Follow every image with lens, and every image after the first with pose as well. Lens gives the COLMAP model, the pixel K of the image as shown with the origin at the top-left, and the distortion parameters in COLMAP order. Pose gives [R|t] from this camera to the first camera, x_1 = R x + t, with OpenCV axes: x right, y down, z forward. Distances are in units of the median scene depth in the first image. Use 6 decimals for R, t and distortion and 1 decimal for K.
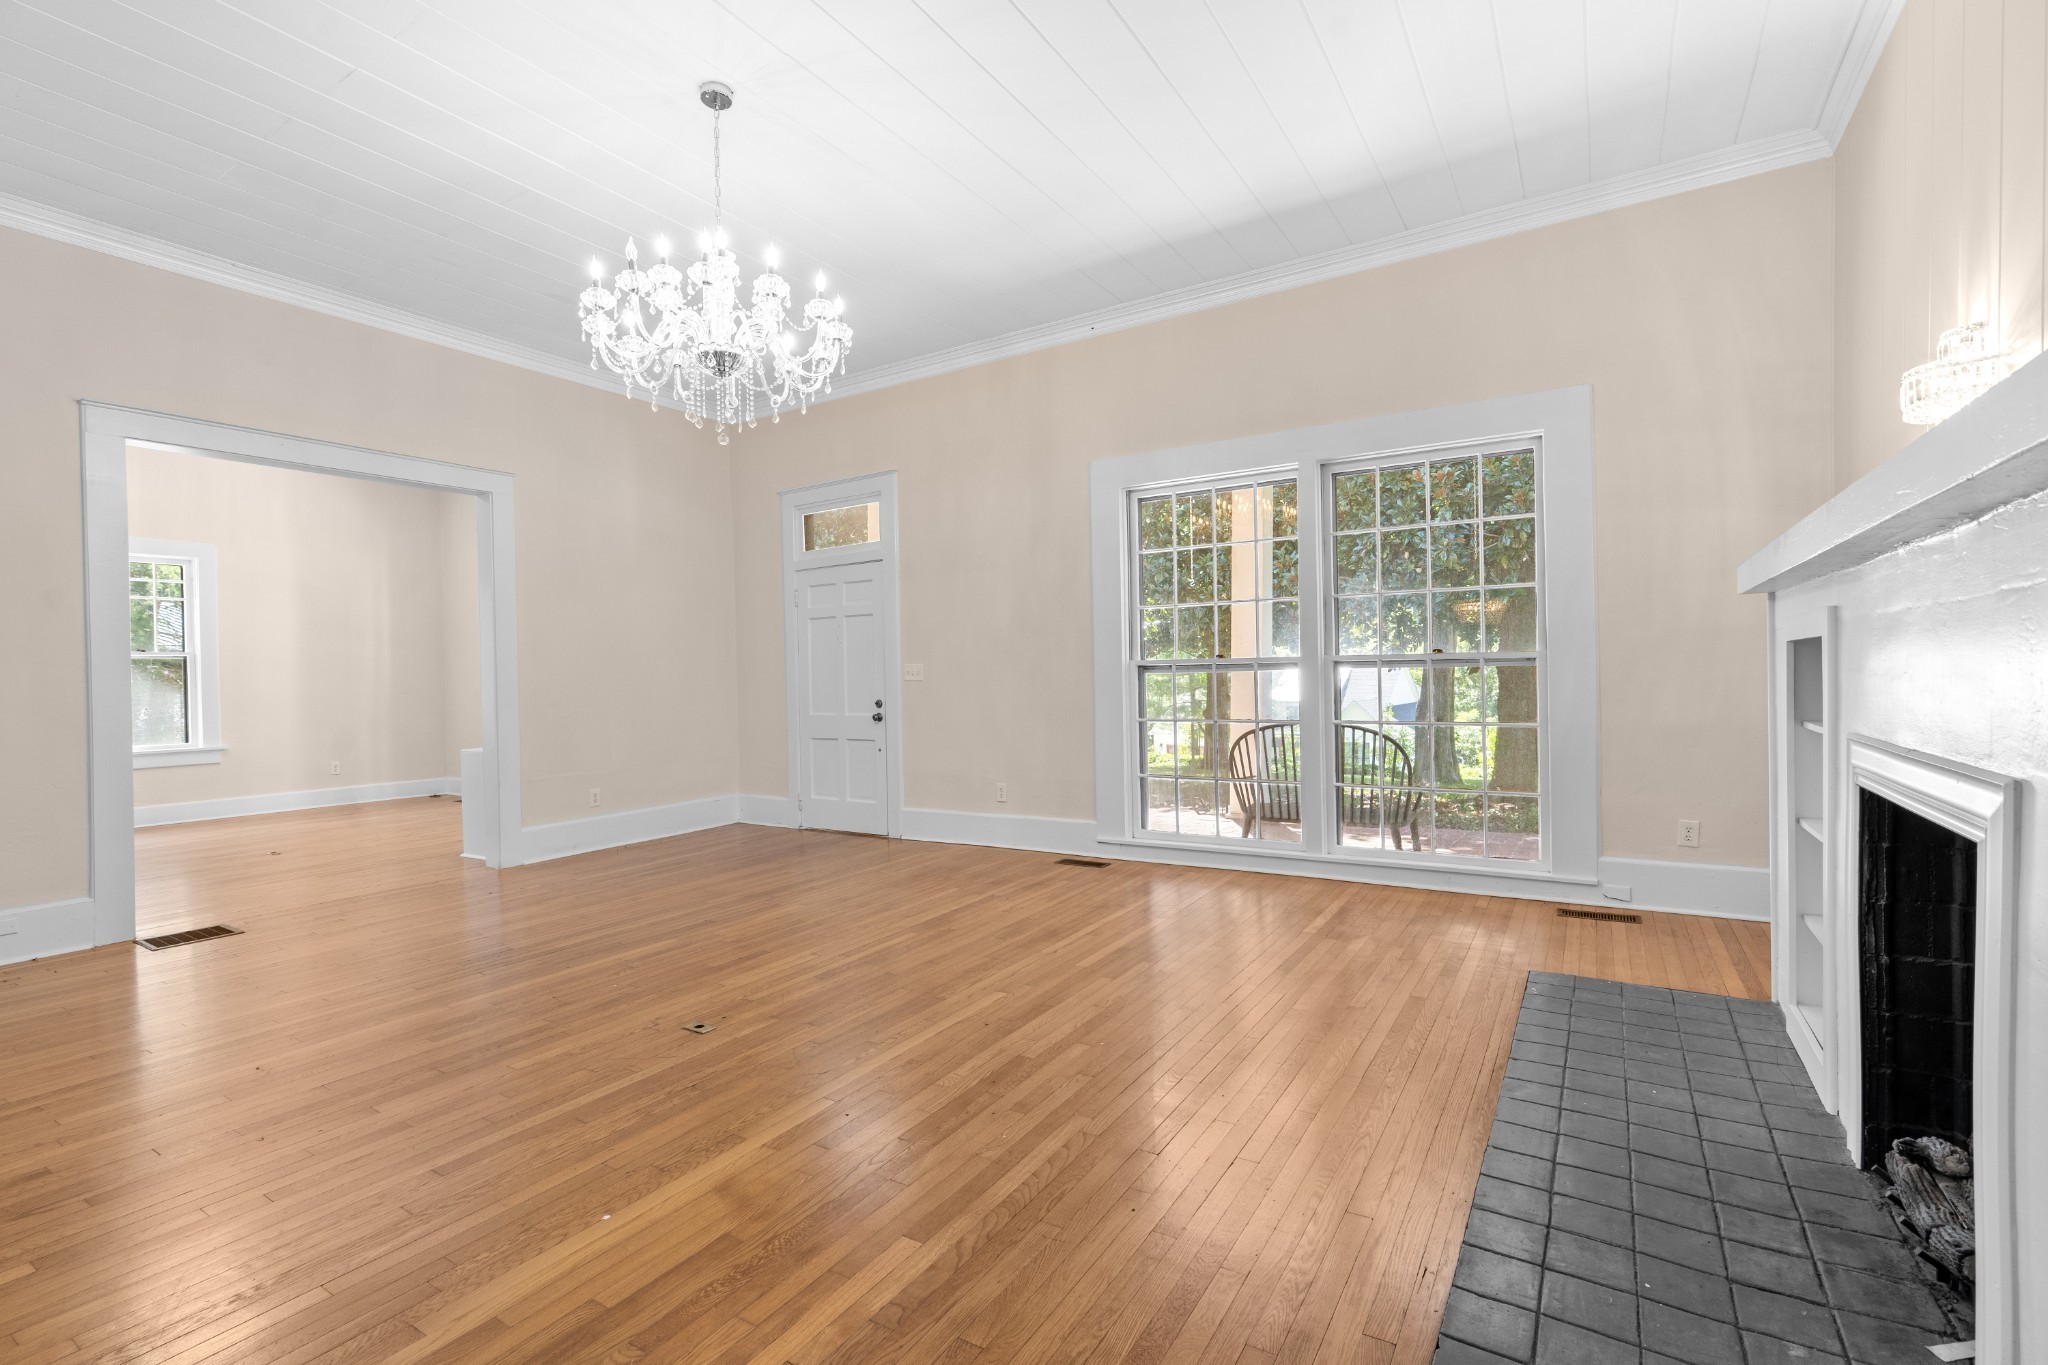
lens RADIAL K [[919.9, 0, 1029.3], [0, 919.9, 679.4], [0, 0, 1]] dist [-0.000092, 0.000343]
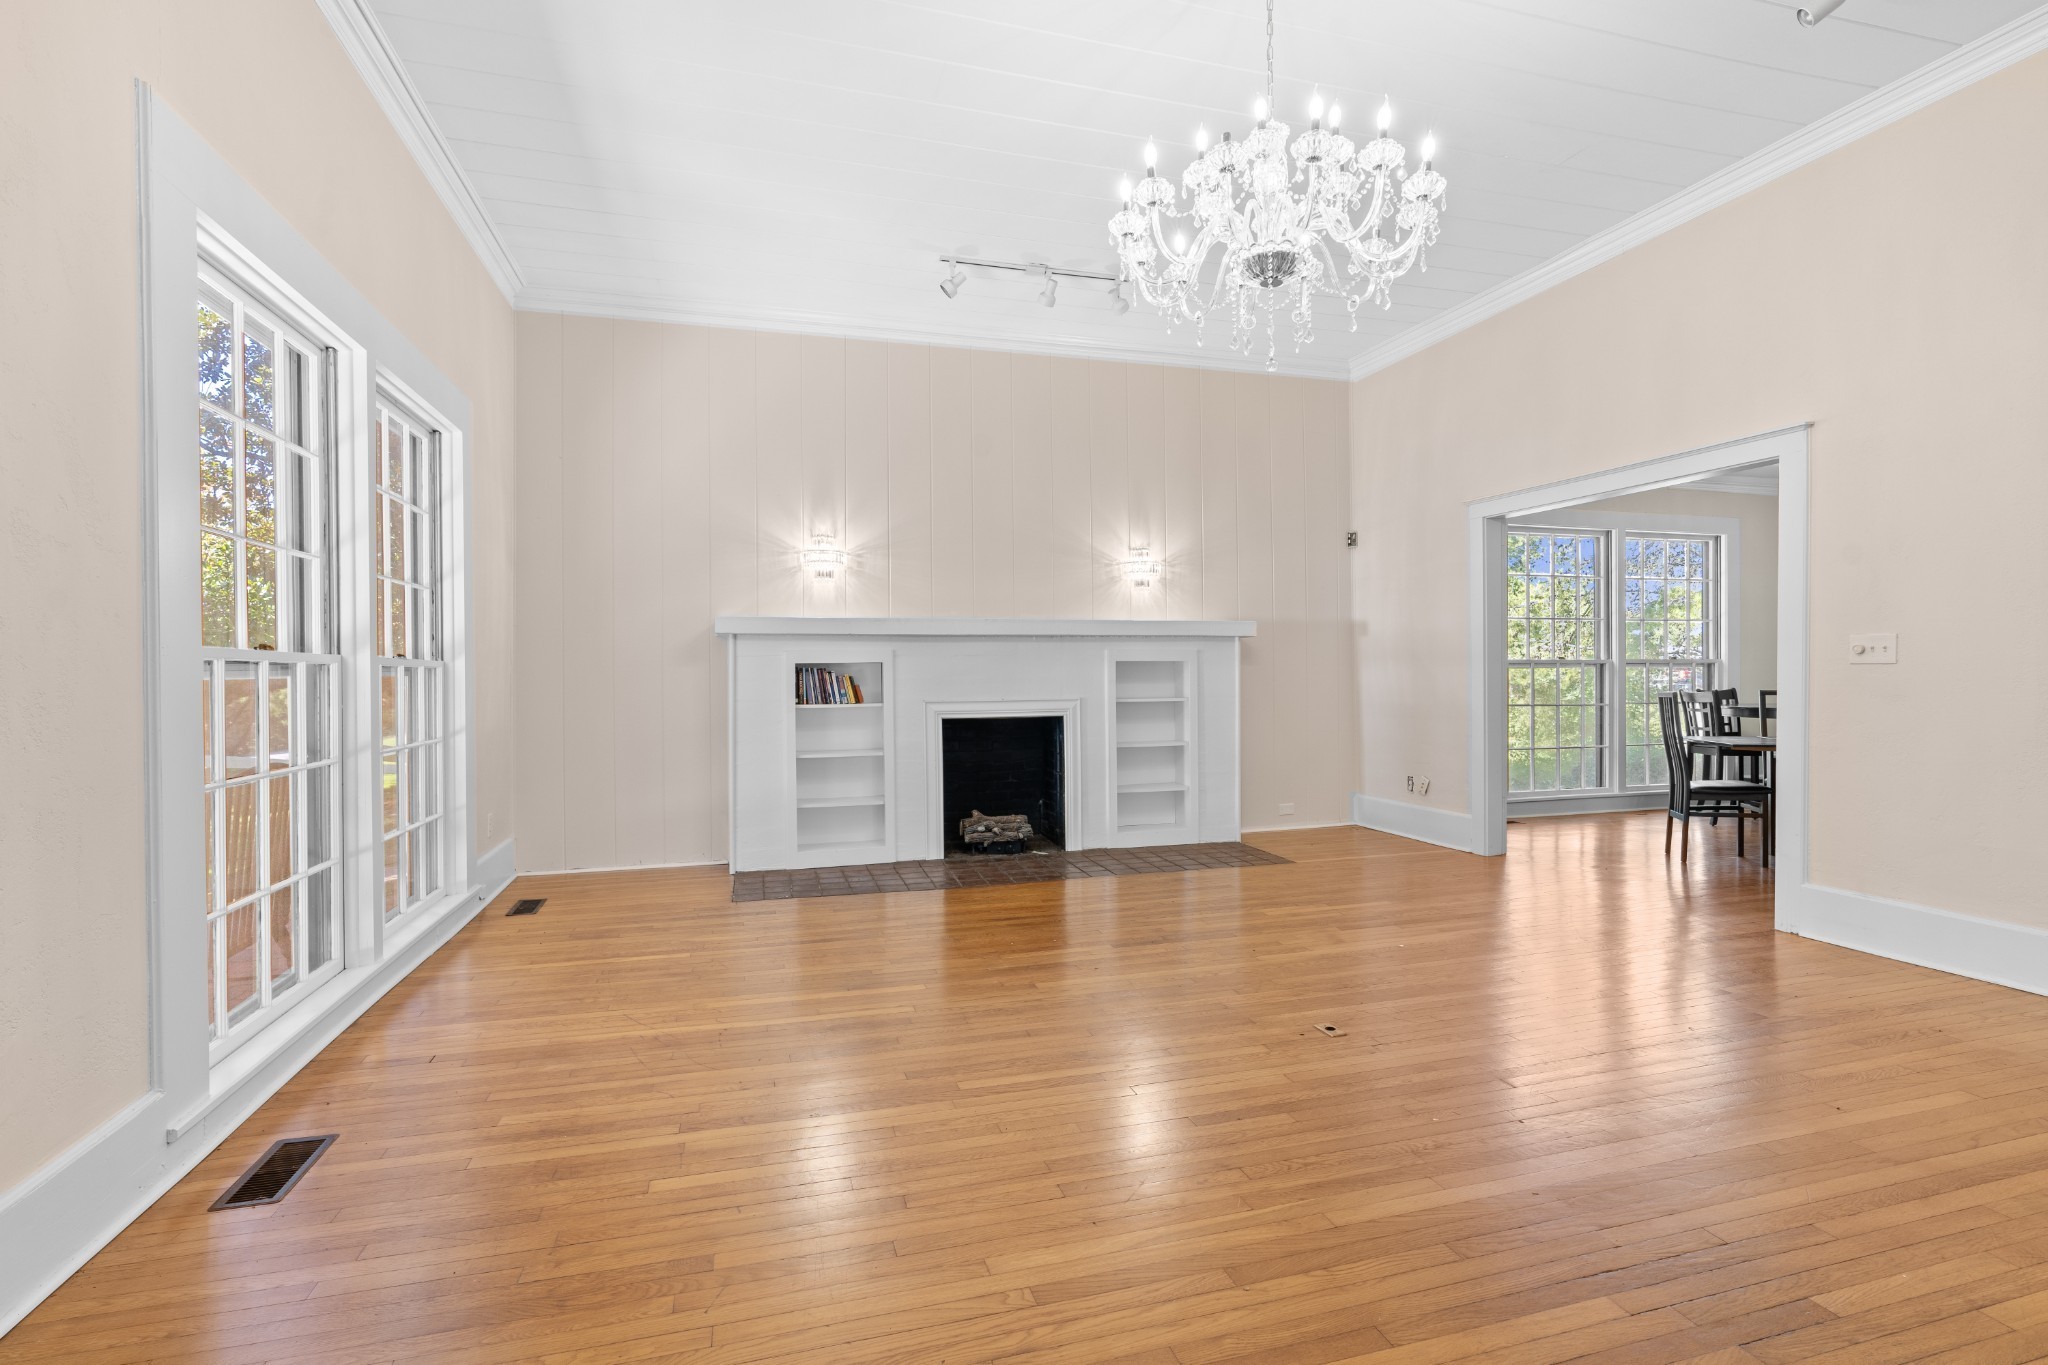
lens RADIAL K [[973.8, 0, 1030.4], [0, 973.8, 679.4], [0, 0, 1]] dist [-0.003896, -0.000595]
pose [[-0.747339, 0.020285, 0.664134, -0.667251], [0.025220, 0.999680, -0.002153, 0.008266], [-0.663965, 0.015141, -0.747611, 1.623959]]
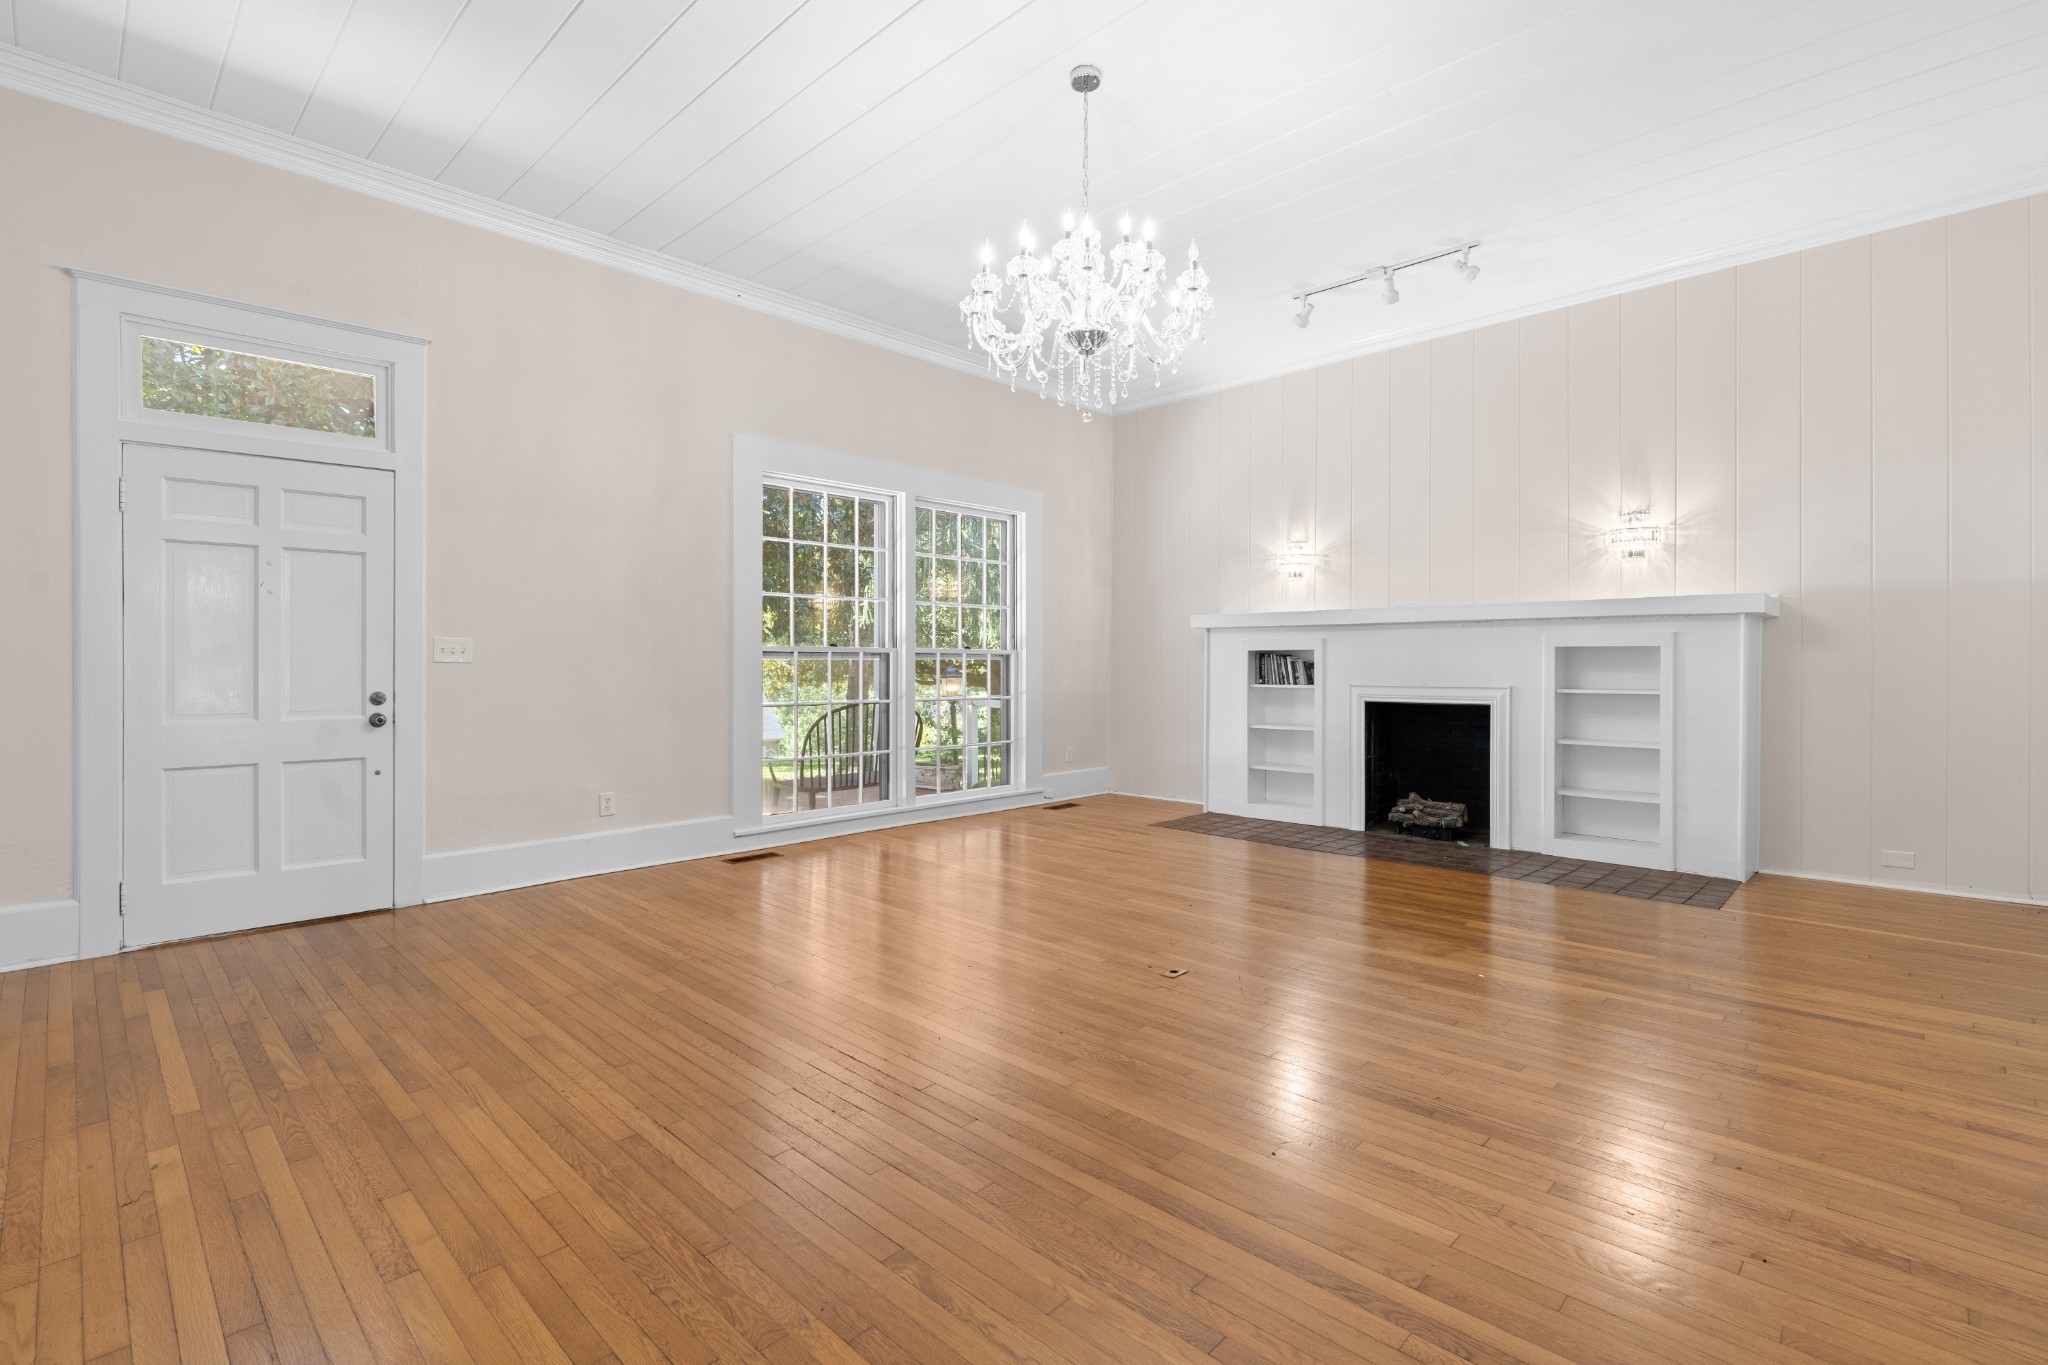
lens RADIAL K [[934.3, 0, 1021.8], [0, 934.3, 665.3], [0, 0, 1]] dist [-0.013879, 0.000172]
pose [[0.210147, 0.013905, 0.977571, -1.232277], [0.002084, 0.999890, -0.014670, 0.024559], [-0.977668, 0.005120, 0.210095, 0.783712]]
